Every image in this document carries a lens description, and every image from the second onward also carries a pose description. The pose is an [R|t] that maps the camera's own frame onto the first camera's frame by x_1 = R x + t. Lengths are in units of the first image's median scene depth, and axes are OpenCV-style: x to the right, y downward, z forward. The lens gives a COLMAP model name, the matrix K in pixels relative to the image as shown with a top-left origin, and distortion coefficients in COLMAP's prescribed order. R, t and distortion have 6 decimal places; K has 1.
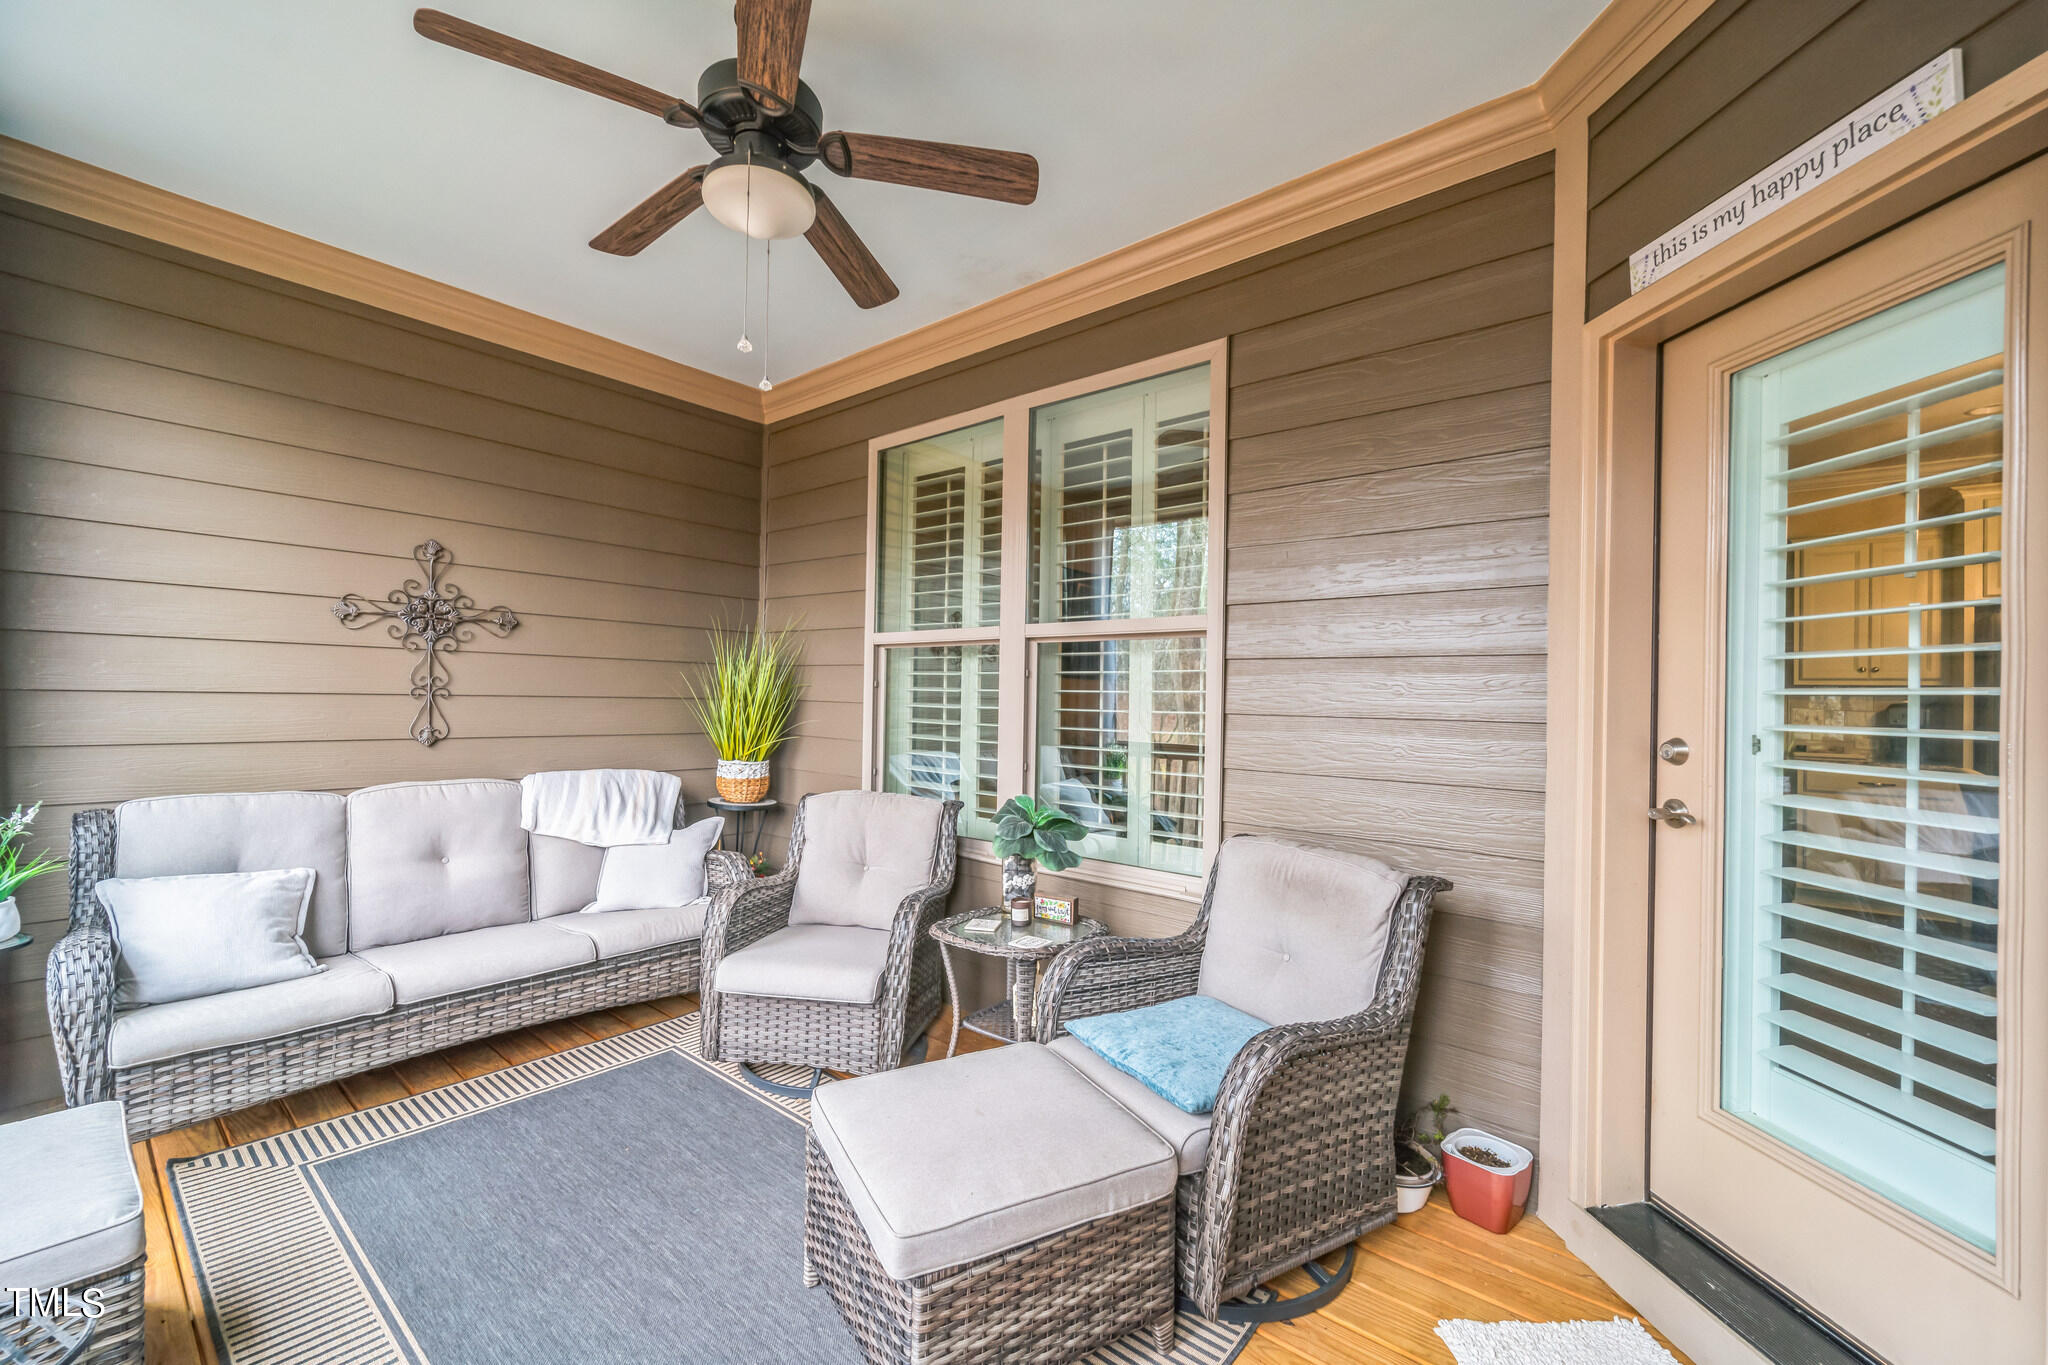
lens RADIAL K [[823.1, 0, 1027.4], [0, 823.1, 692.8], [0, 0, 1]] dist [0.000798, -0.001409]
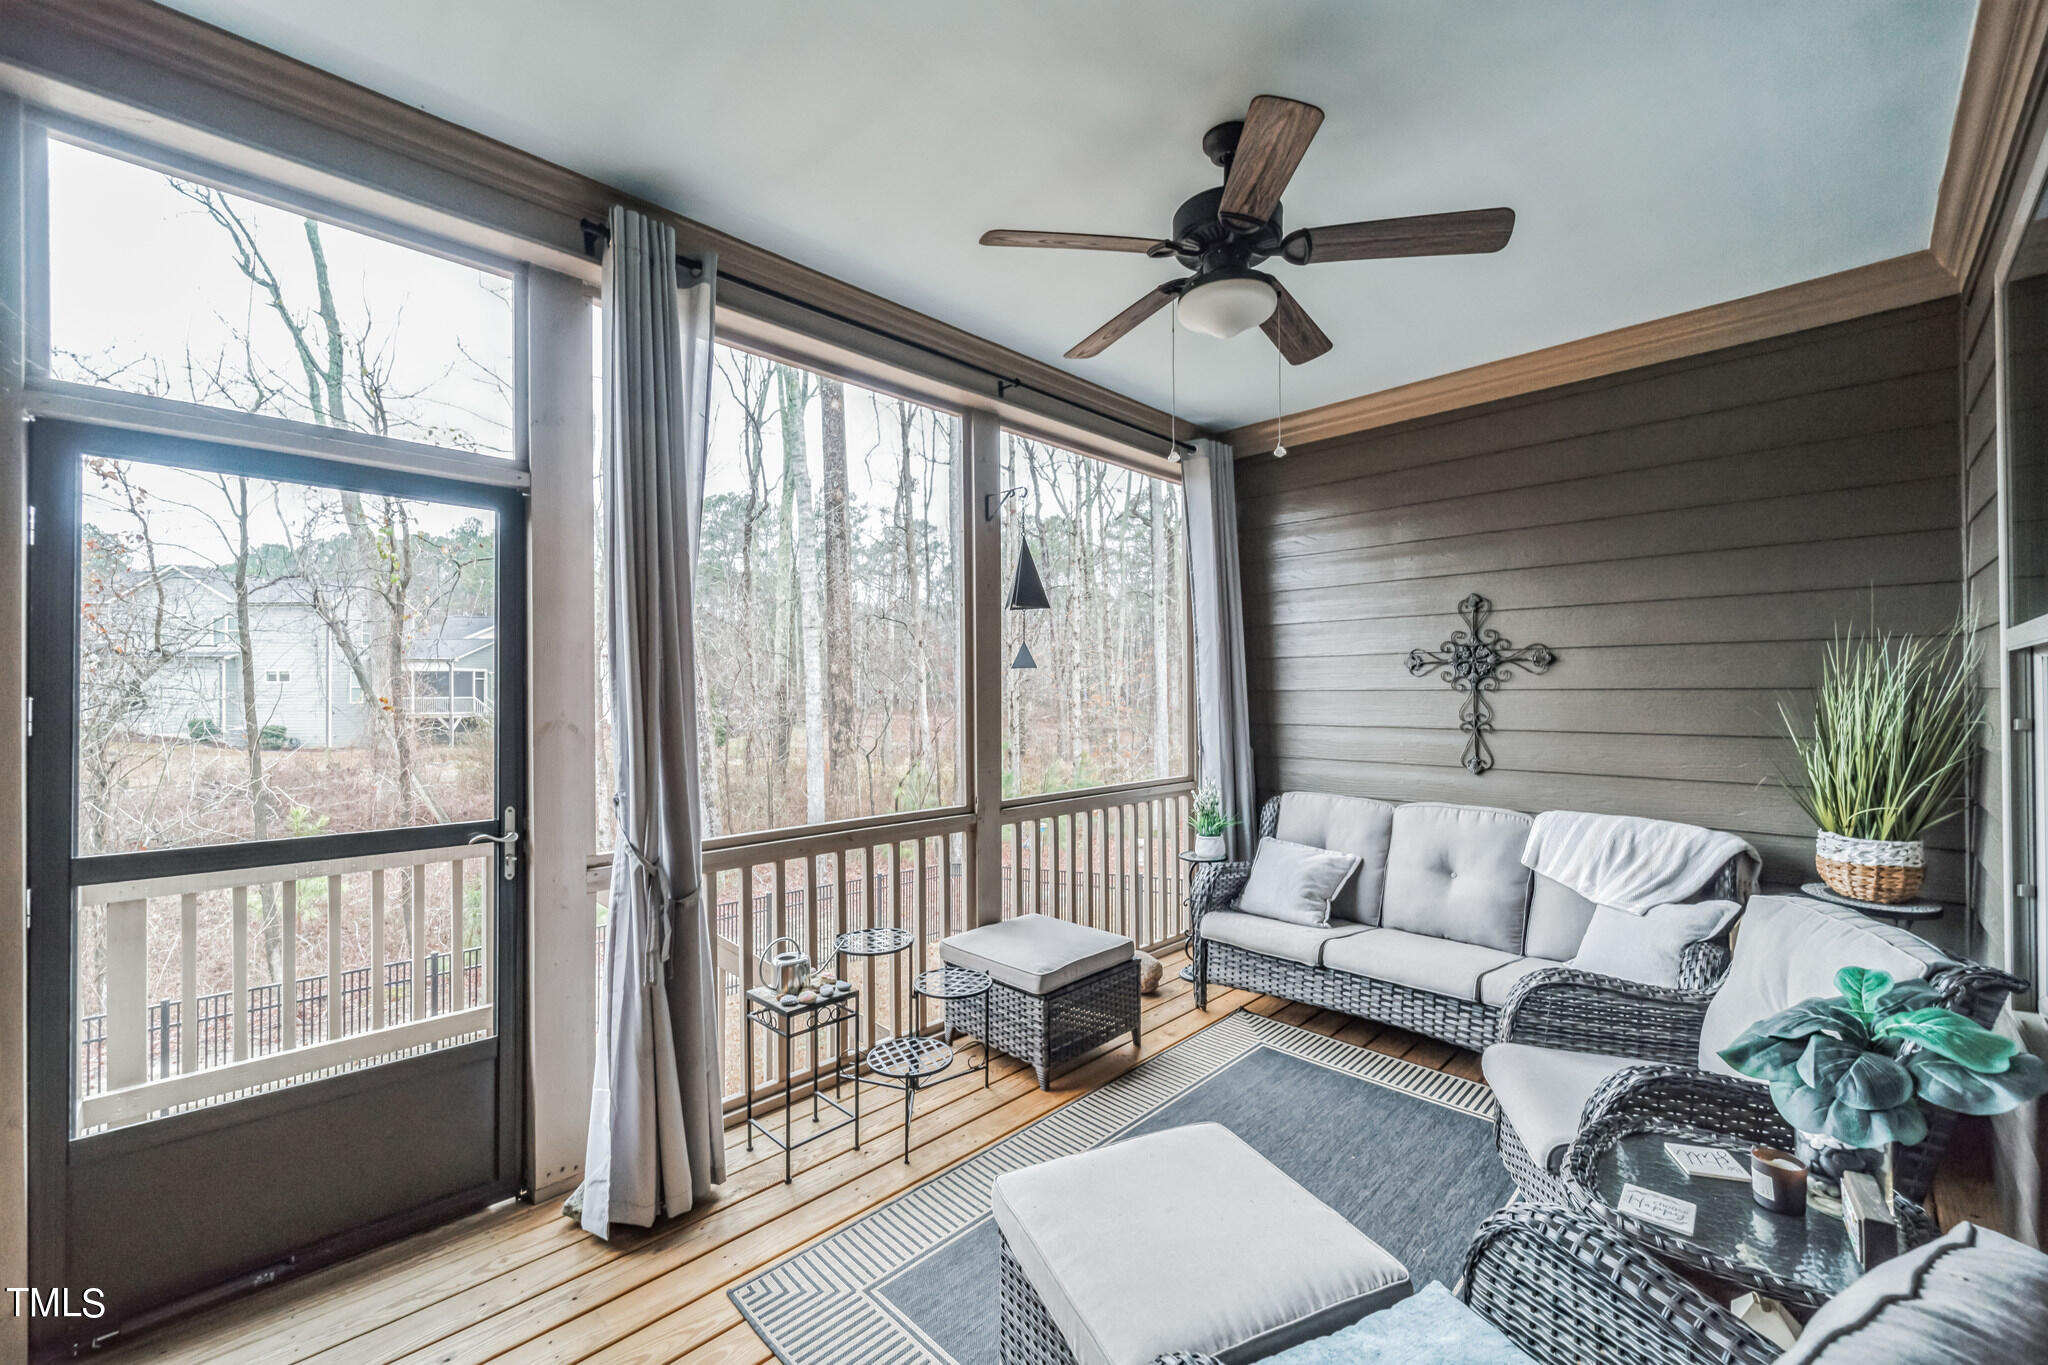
lens RADIAL K [[823.1, 0, 1030.0], [0, 823.1, 688.1], [0, 0, 1]] dist [0.000798, -0.001409]
pose [[-0.098607, -0.030748, -0.994651, 0.466725], [0.004342, 0.999500, -0.031328, -0.021490], [0.995117, -0.007408, -0.098424, 0.497728]]
